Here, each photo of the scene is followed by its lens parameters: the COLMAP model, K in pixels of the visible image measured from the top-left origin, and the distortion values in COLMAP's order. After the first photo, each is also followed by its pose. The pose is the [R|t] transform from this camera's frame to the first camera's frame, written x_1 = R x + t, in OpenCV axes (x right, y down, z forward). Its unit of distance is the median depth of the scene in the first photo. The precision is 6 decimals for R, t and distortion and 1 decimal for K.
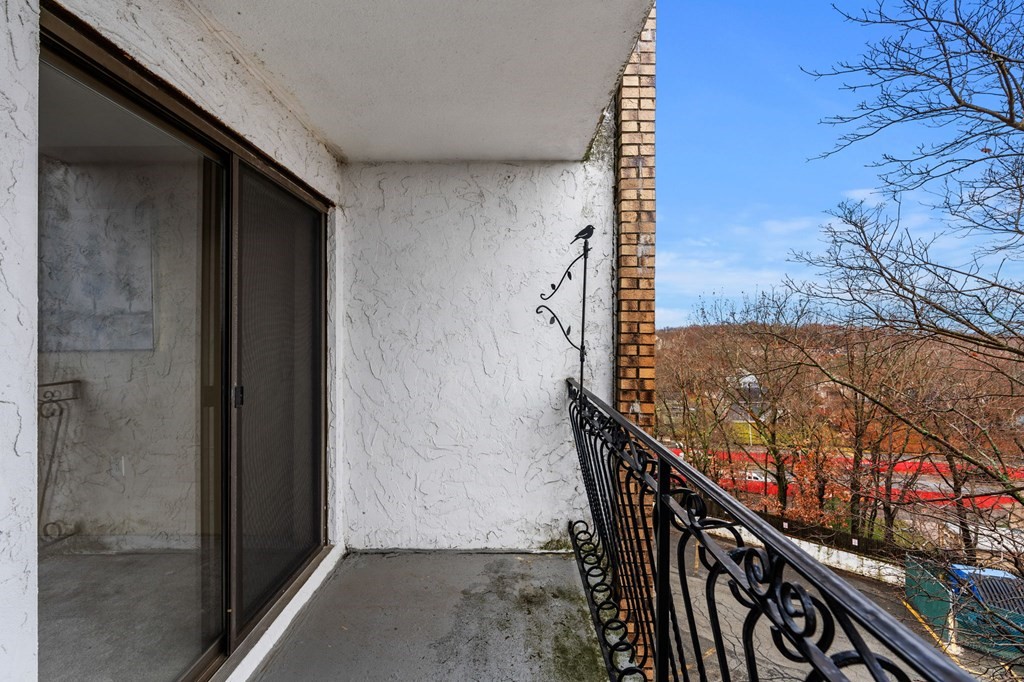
lens RADIAL K [[467.0, 0, 514.6], [0, 467.0, 325.4], [0, 0, 1]] dist [-0.007053, 0.000840]
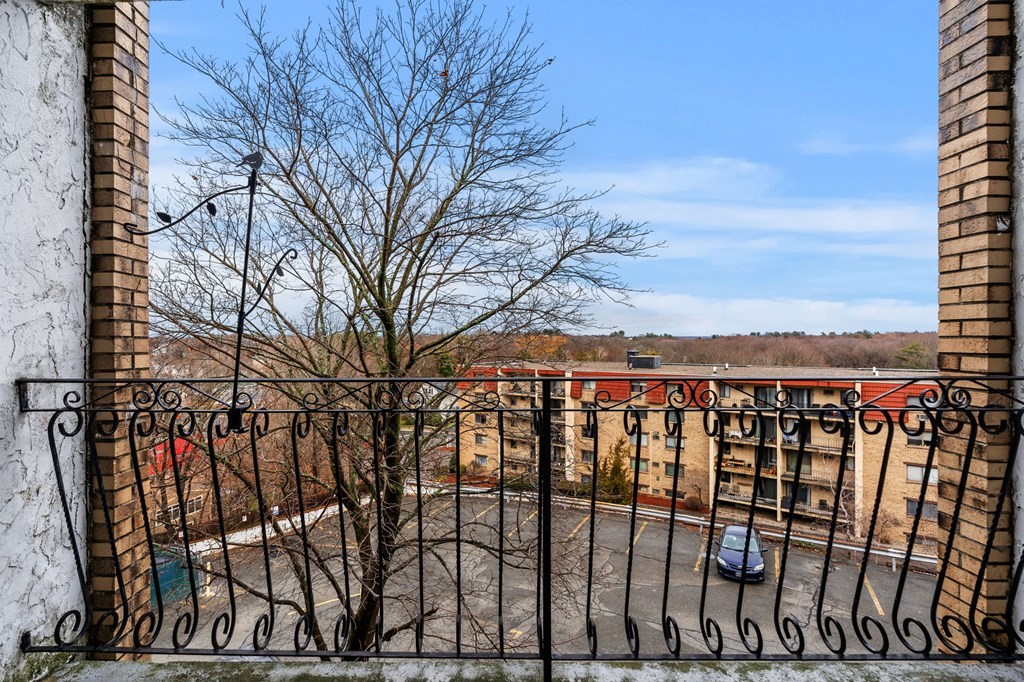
lens RADIAL K [[449.4, 0, 511.6], [0, 449.4, 336.1], [0, 0, 1]] dist [-0.001170, -0.000098]
pose [[0.026581, -0.003073, 0.999642, -0.403981], [-0.005435, 0.999980, 0.003218, 0.057667], [-0.999632, -0.005519, 0.026564, 0.404025]]
